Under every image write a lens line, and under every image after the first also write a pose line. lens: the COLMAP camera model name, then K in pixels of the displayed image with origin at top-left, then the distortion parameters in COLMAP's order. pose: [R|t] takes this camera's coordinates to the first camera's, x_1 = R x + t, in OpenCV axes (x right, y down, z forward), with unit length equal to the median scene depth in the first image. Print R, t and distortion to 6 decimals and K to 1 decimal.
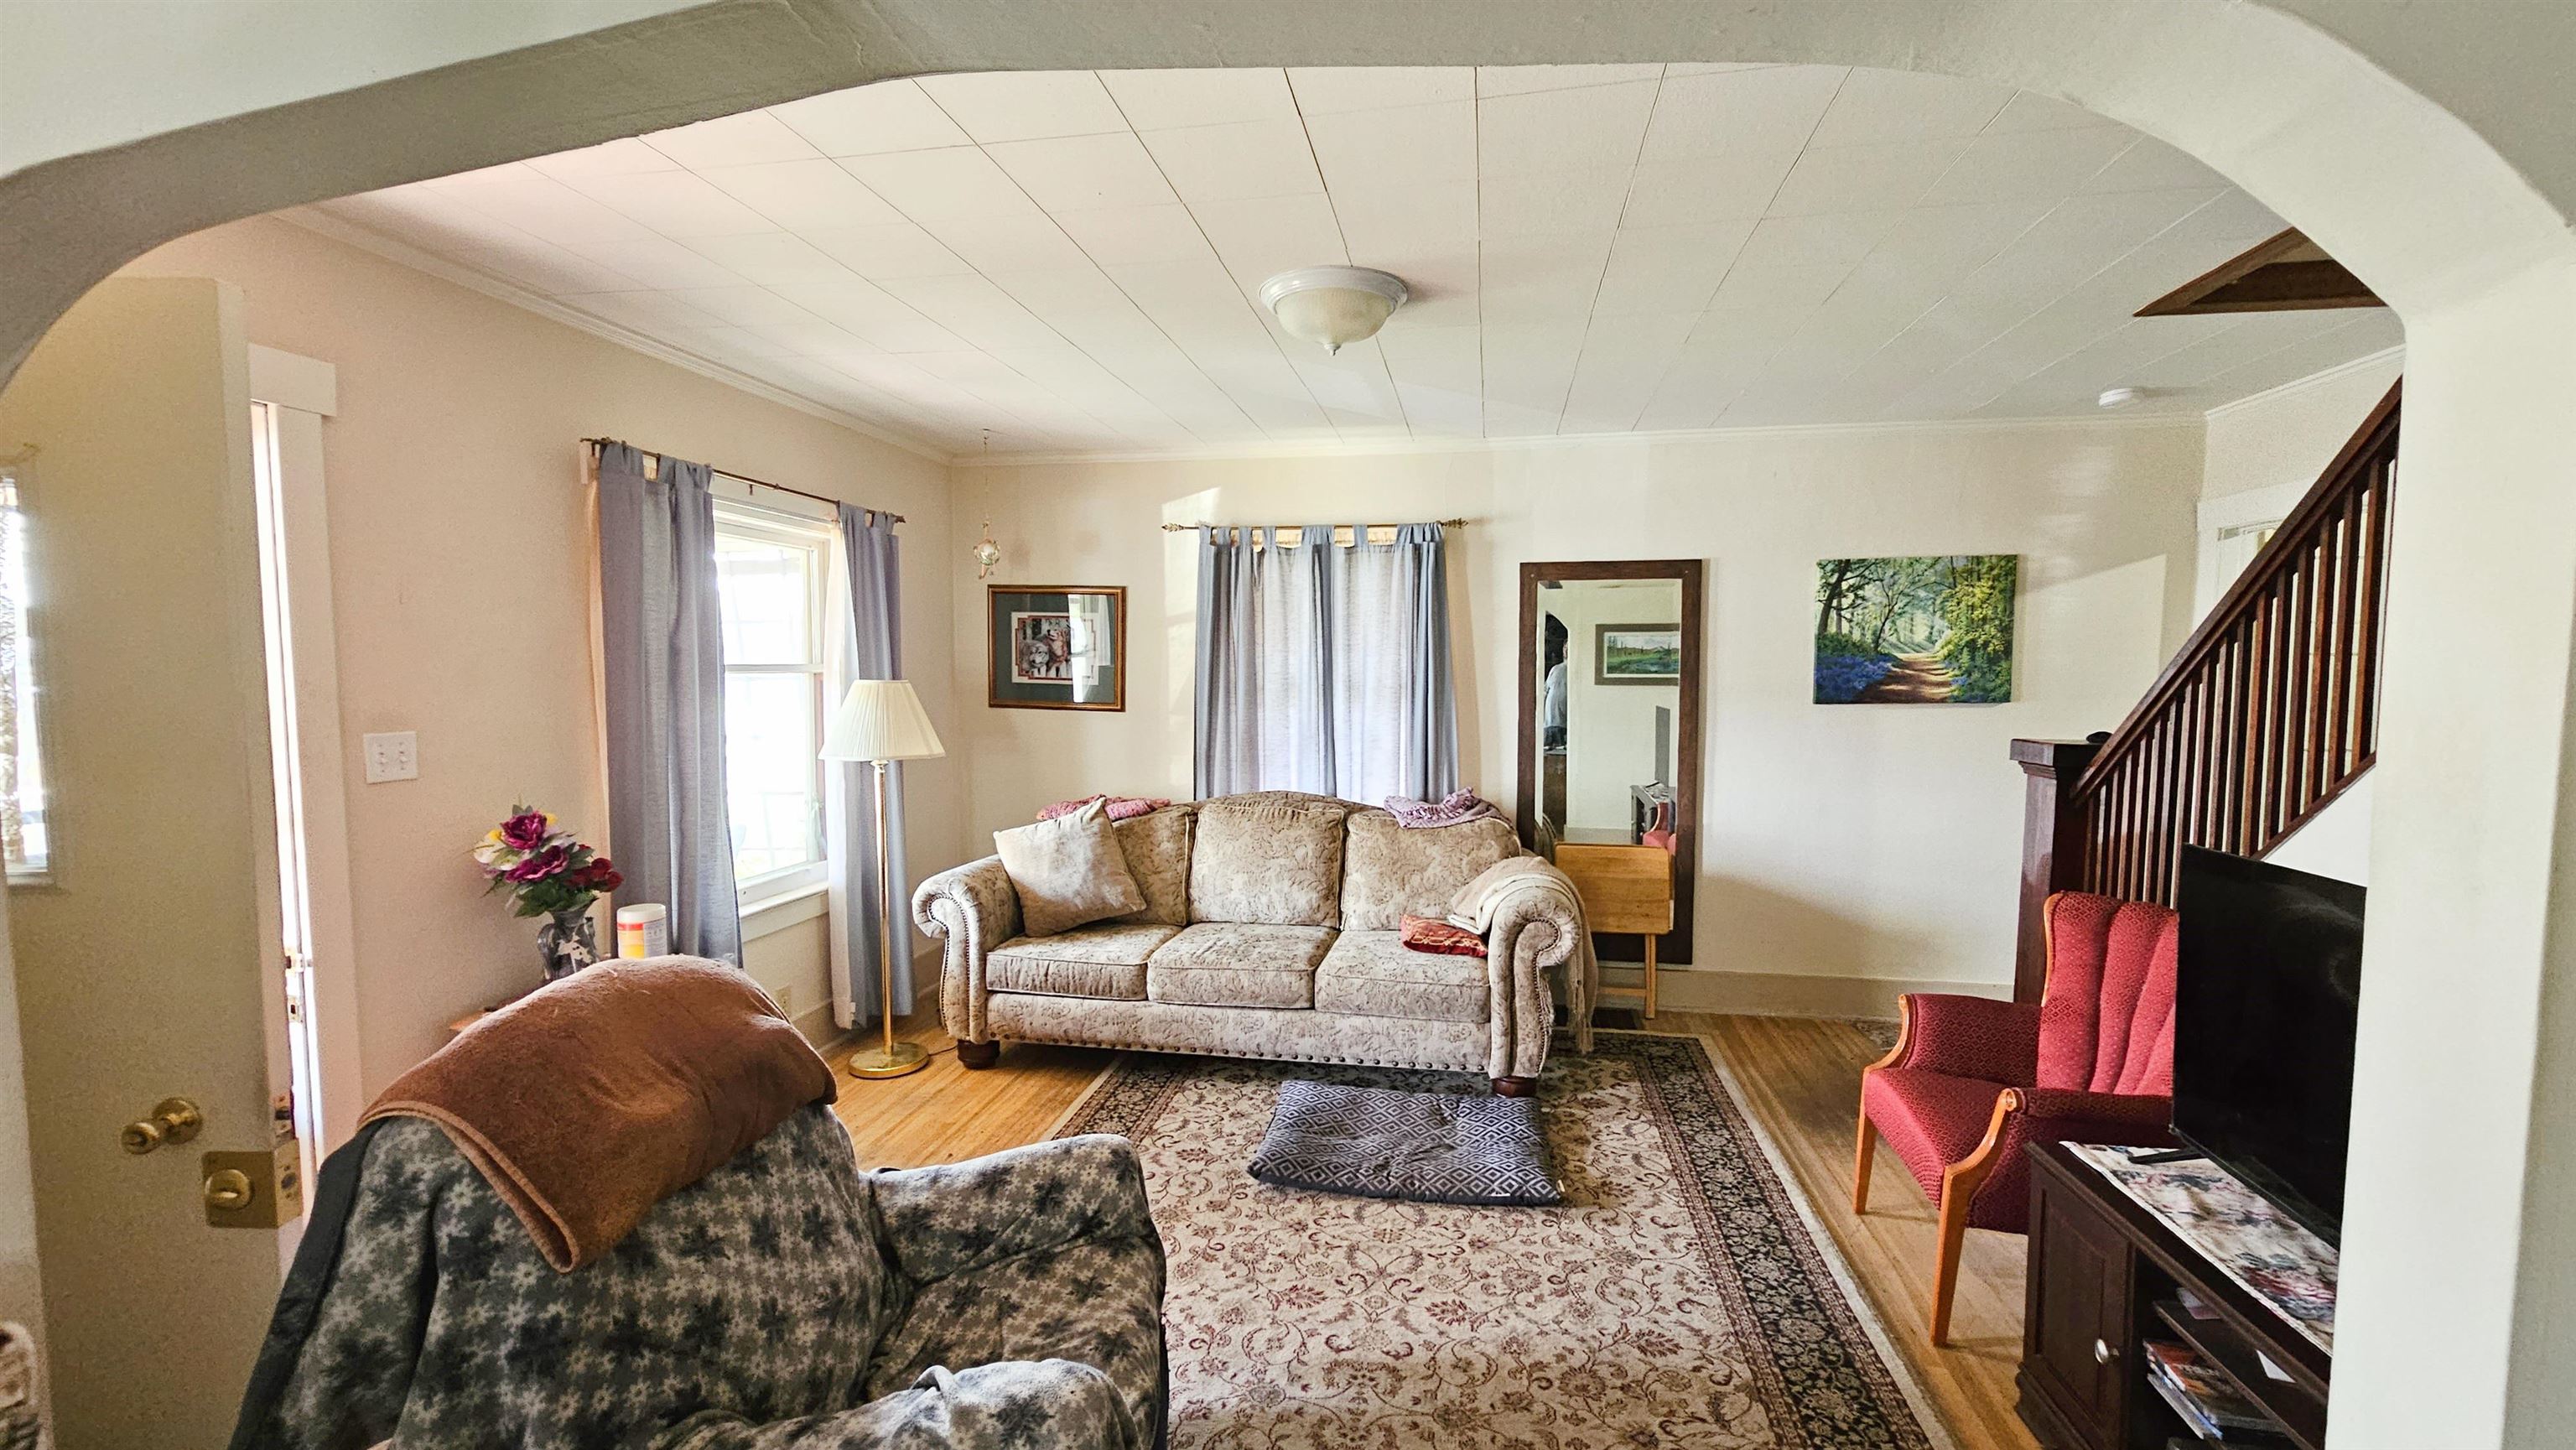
lens RADIAL K [[1043.1, 0, 1308.9], [0, 1043.1, 730.9], [0, 0, 1]] dist [-0.000450, 0.000502]
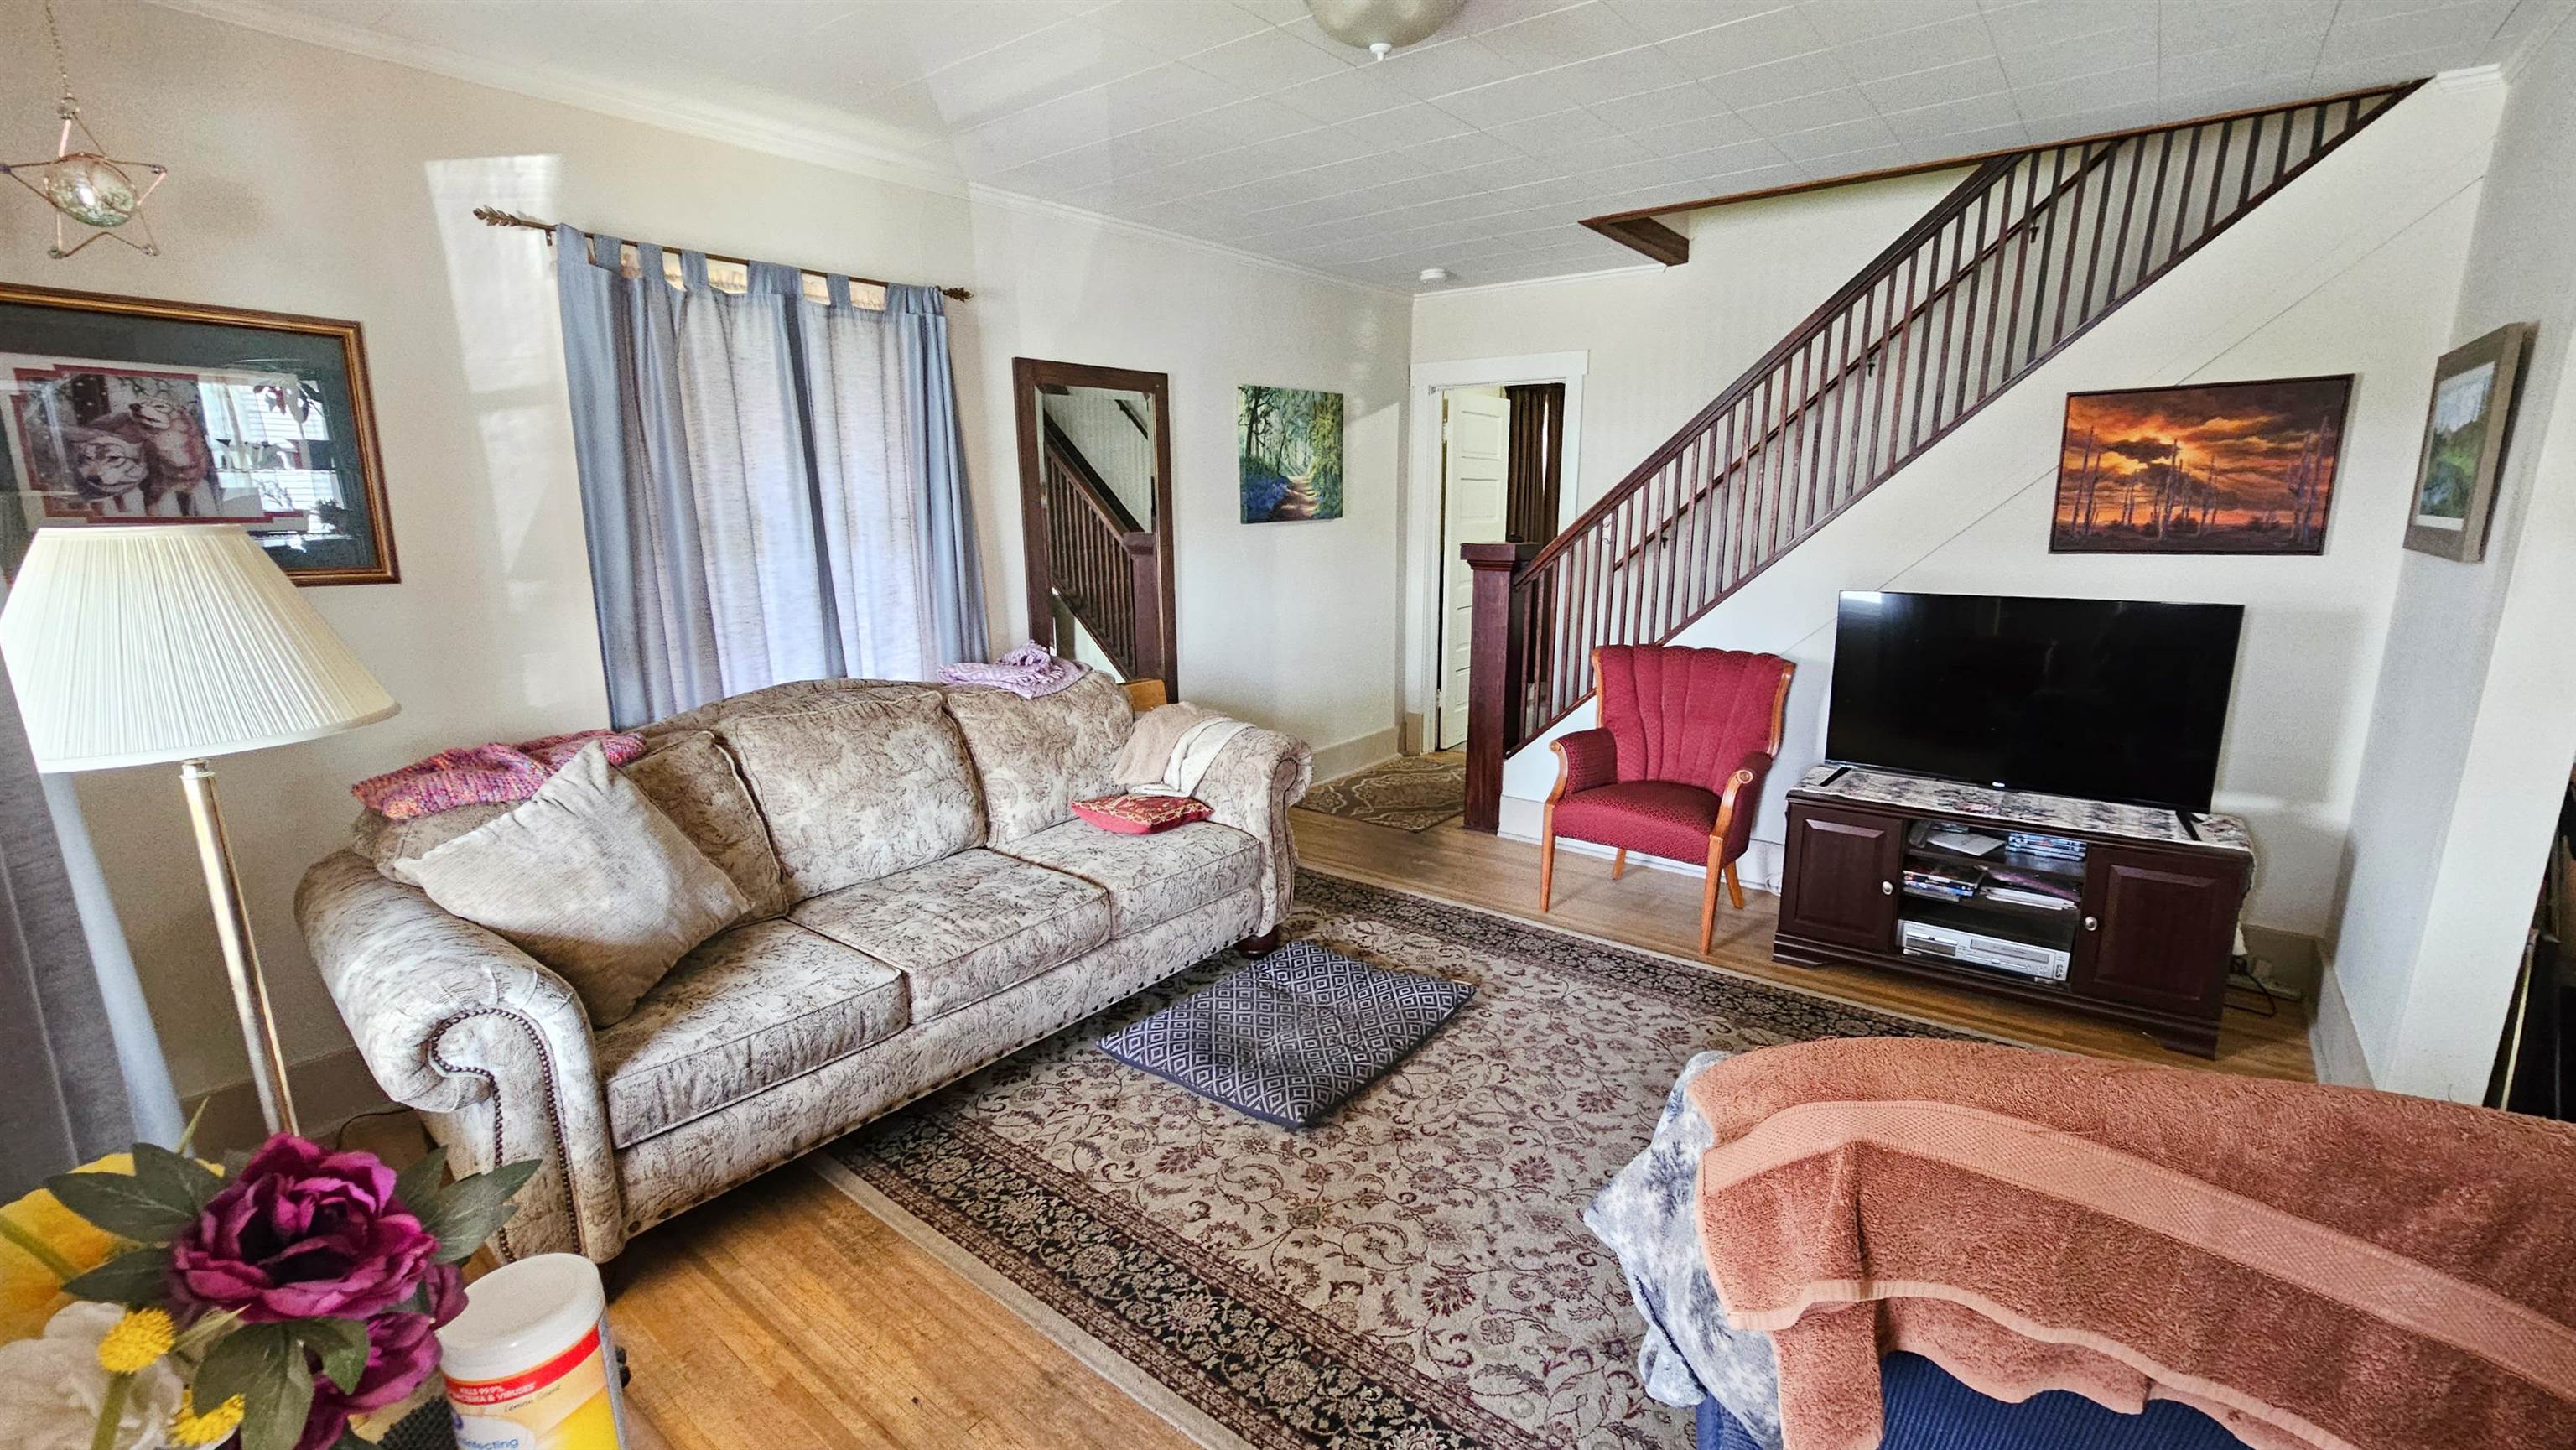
lens RADIAL K [[1084.2, 0, 1288.0], [0, 1084.2, 725.0], [0, 0, 1]] dist [0.000593, 0.000315]
pose [[0.478552, -0.188153, 0.857664, -0.518081], [0.062550, 0.981595, 0.180440, -0.022169], [-0.875829, -0.032703, 0.481513, 0.441024]]
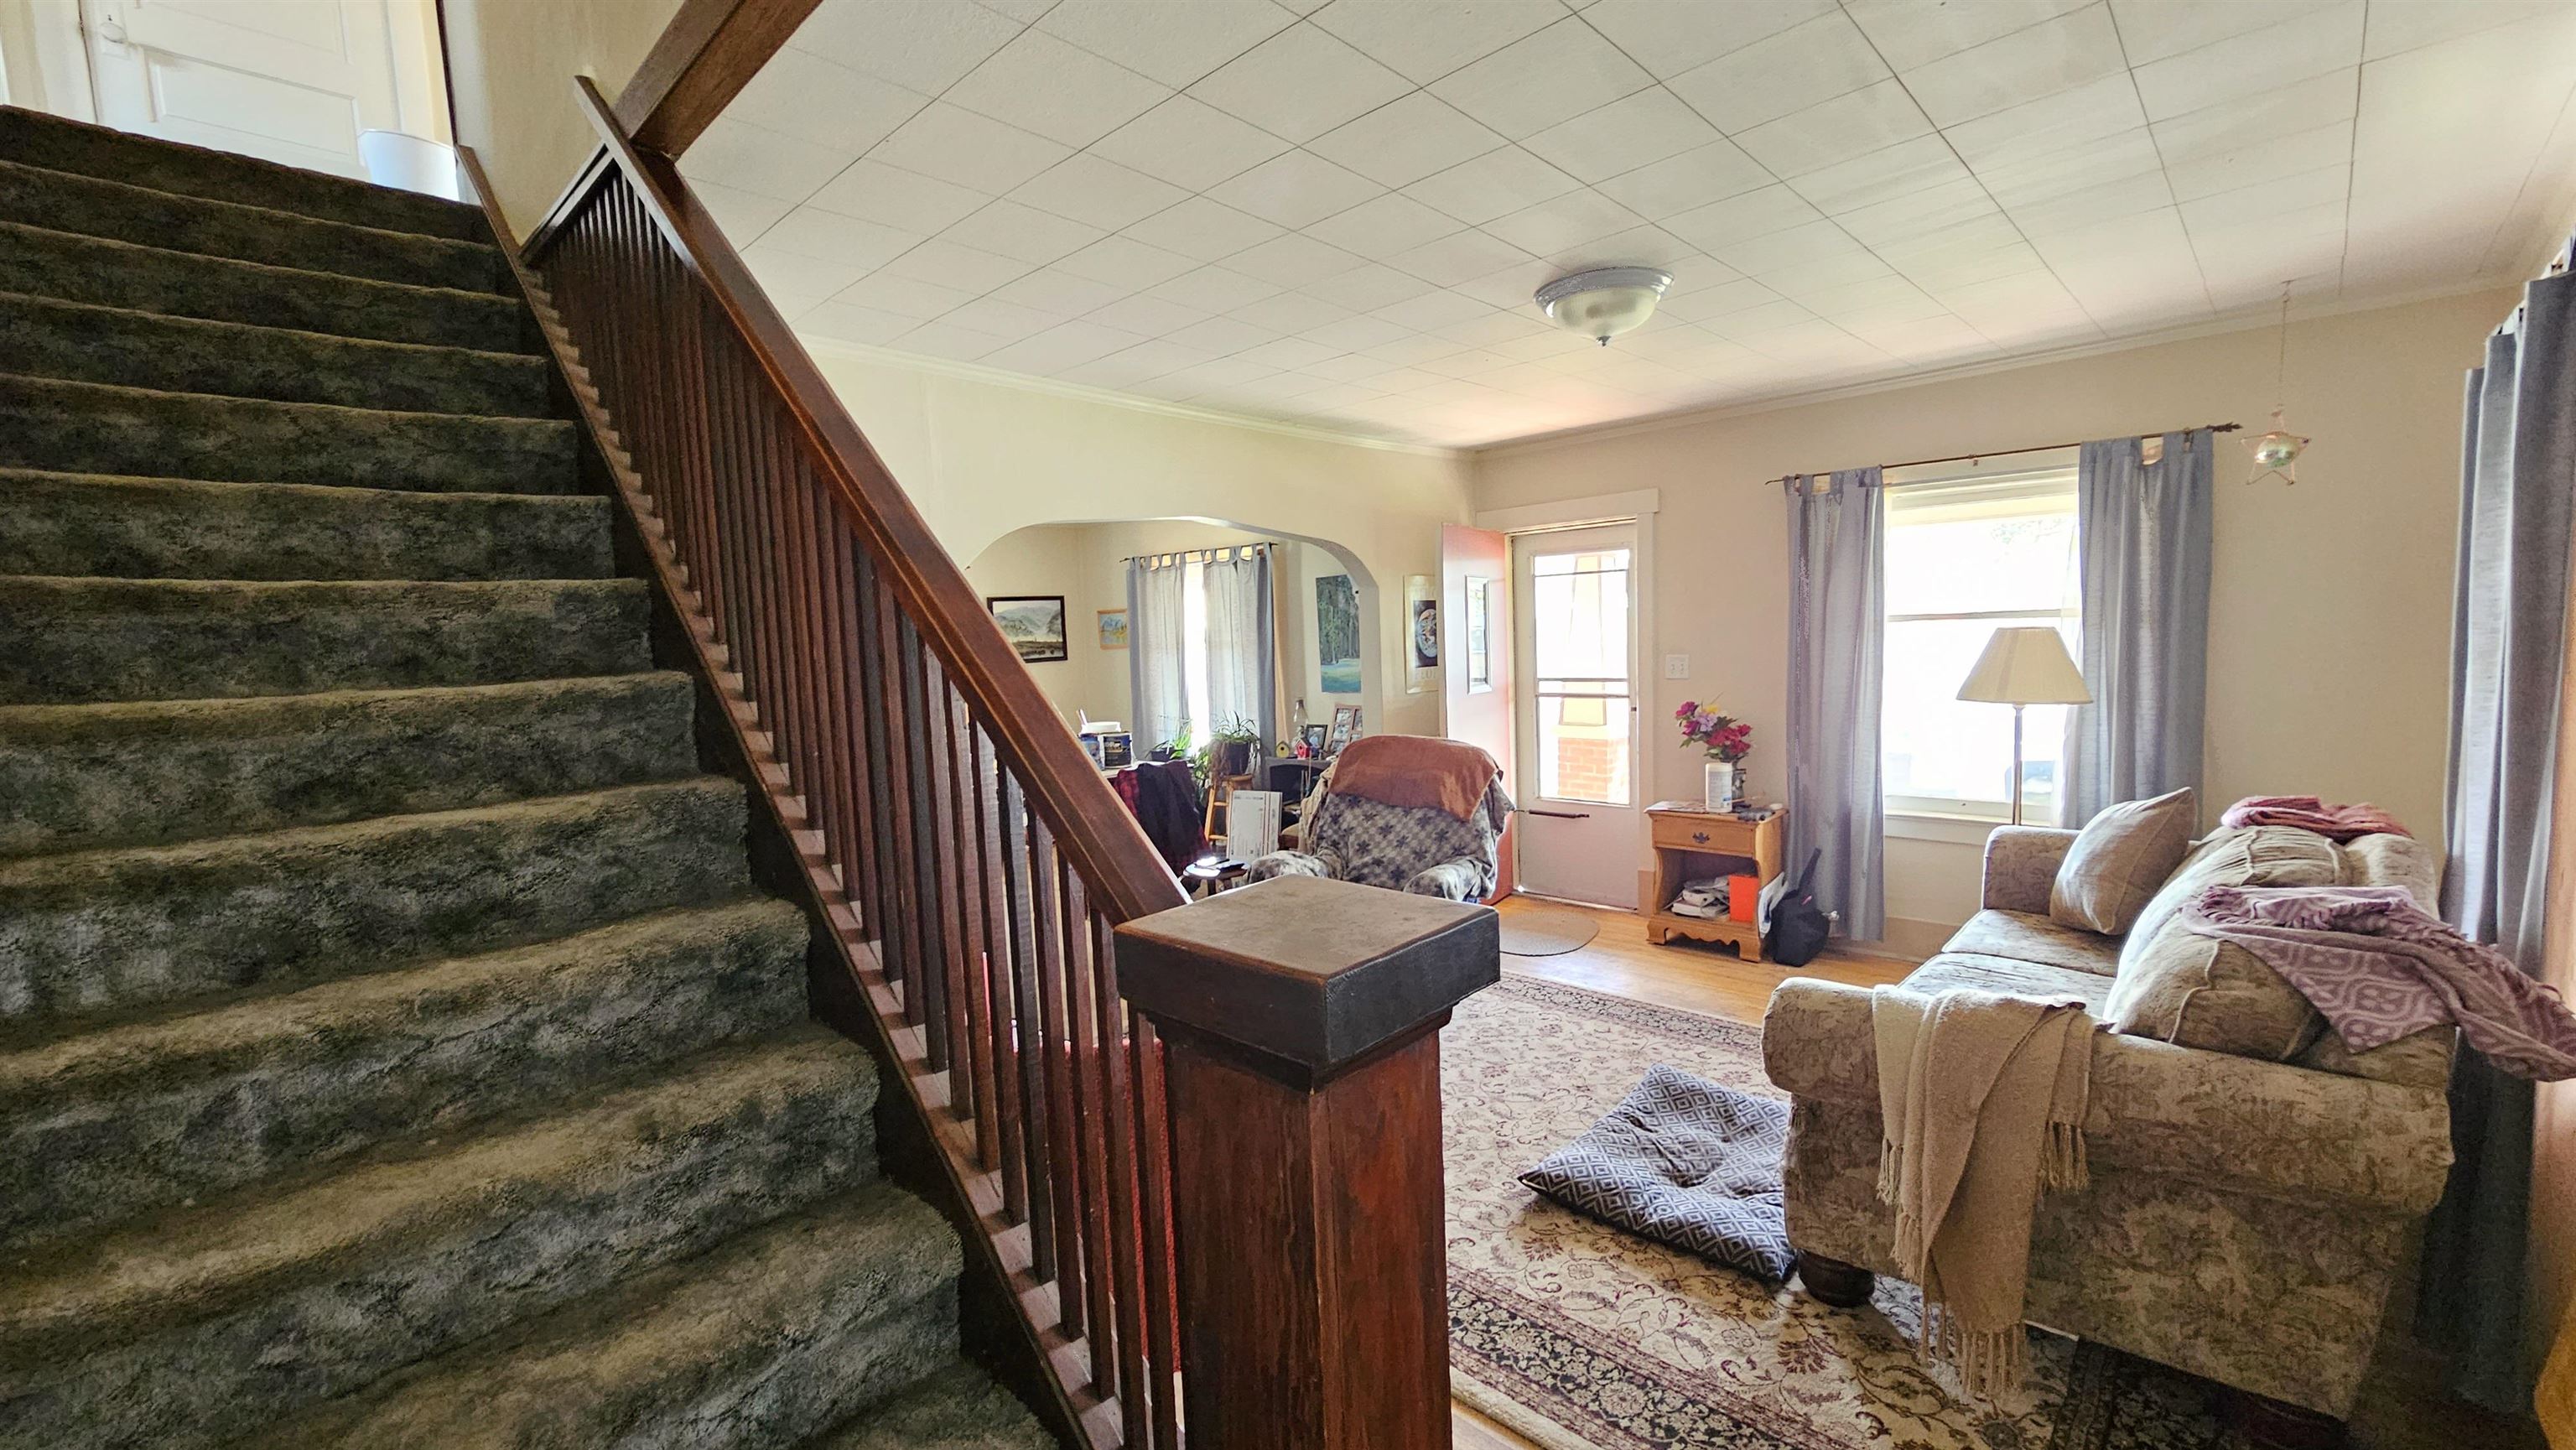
lens RADIAL K [[1043.1, 0, 1308.9], [0, 1043.1, 730.9], [0, 0, 1]] dist [-0.000450, 0.000502]
pose [[-0.549479, 0.093290, -0.830283, 0.763094], [-0.018027, 0.992192, 0.123412, -0.055428], [0.835313, 0.082780, -0.543507, 0.912676]]
